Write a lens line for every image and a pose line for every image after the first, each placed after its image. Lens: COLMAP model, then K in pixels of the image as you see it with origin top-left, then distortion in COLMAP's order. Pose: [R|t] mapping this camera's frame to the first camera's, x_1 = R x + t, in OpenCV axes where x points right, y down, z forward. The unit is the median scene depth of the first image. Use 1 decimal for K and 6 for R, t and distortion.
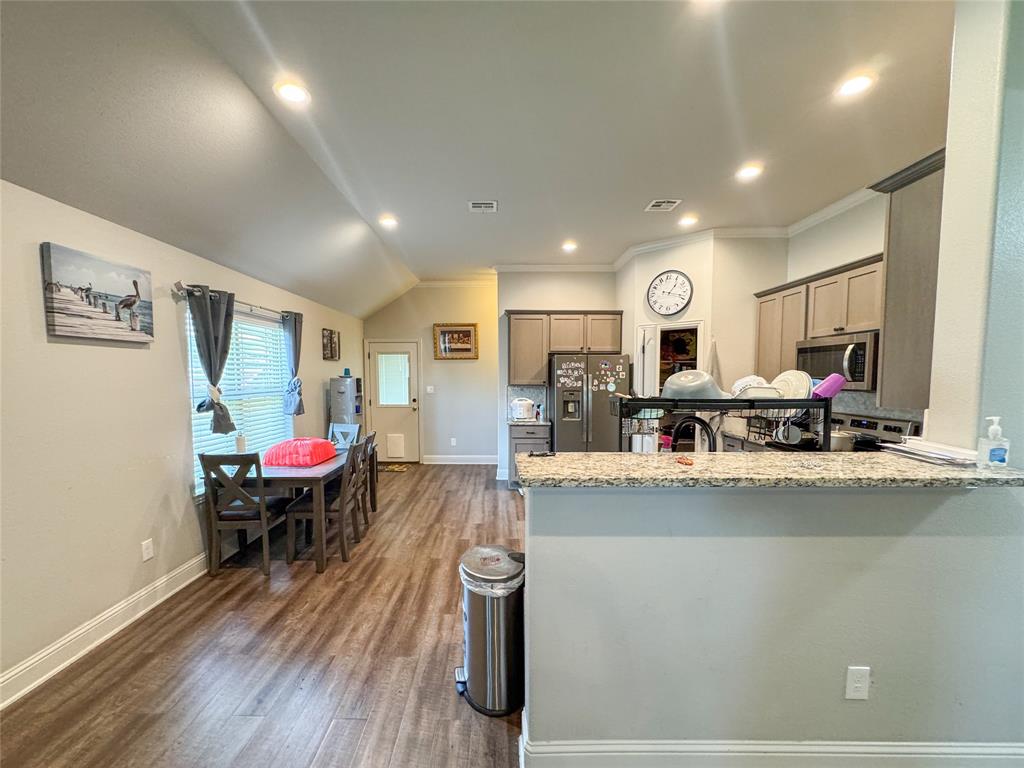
lens RADIAL K [[419.2, 0, 495.9], [0, 419.2, 404.1], [0, 0, 1]] dist [-0.003570, 0.000374]
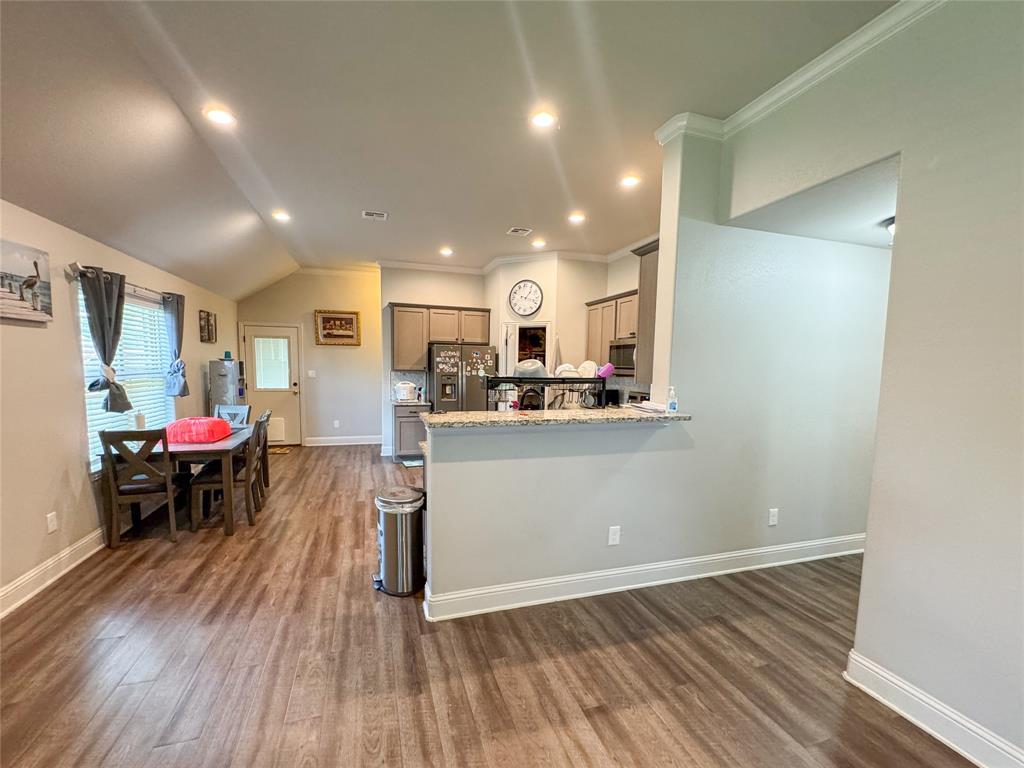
lens RADIAL K [[419.2, 0, 495.9], [0, 419.2, 403.4], [0, 0, 1]] dist [-0.003570, 0.000374]
pose [[0.954316, -0.010860, 0.298602, -0.049076], [0.002595, 0.999603, 0.028060, 0.015165], [-0.298788, -0.026004, 0.953965, -0.178050]]
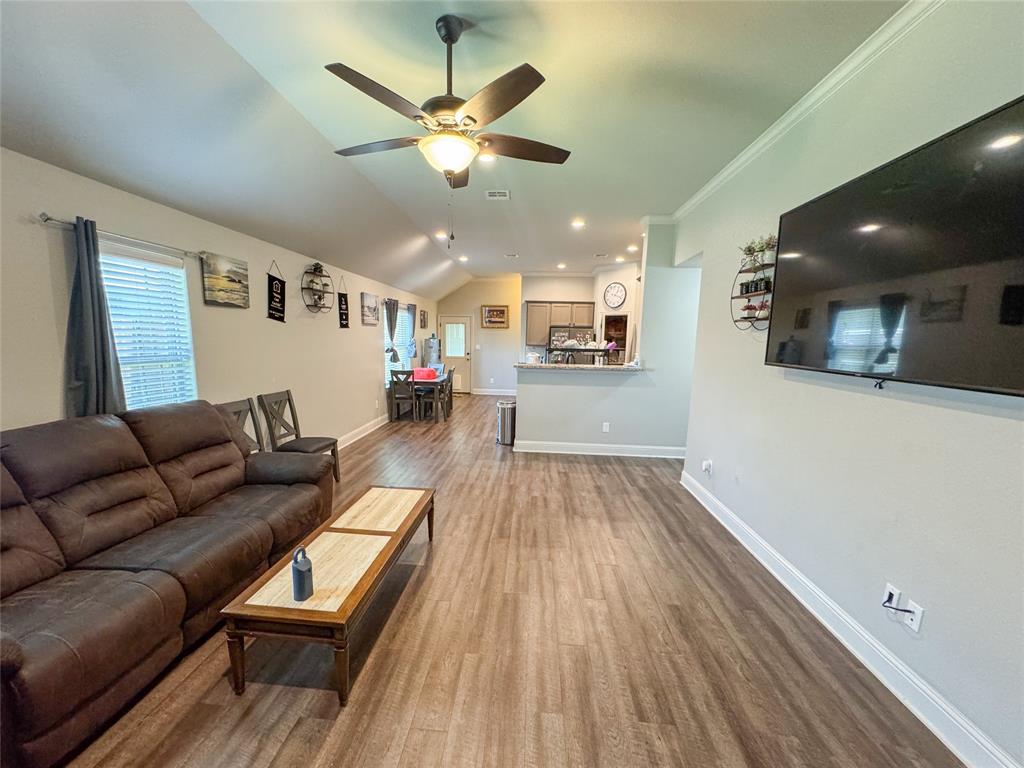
lens RADIAL K [[419.2, 0, 496.7], [0, 419.2, 404.7], [0, 0, 1]] dist [-0.003570, 0.000374]
pose [[0.996508, 0.032844, -0.076762, 0.061518], [-0.025769, 0.995481, 0.091401, 0.051929], [0.079417, -0.089104, 0.992851, -0.867791]]
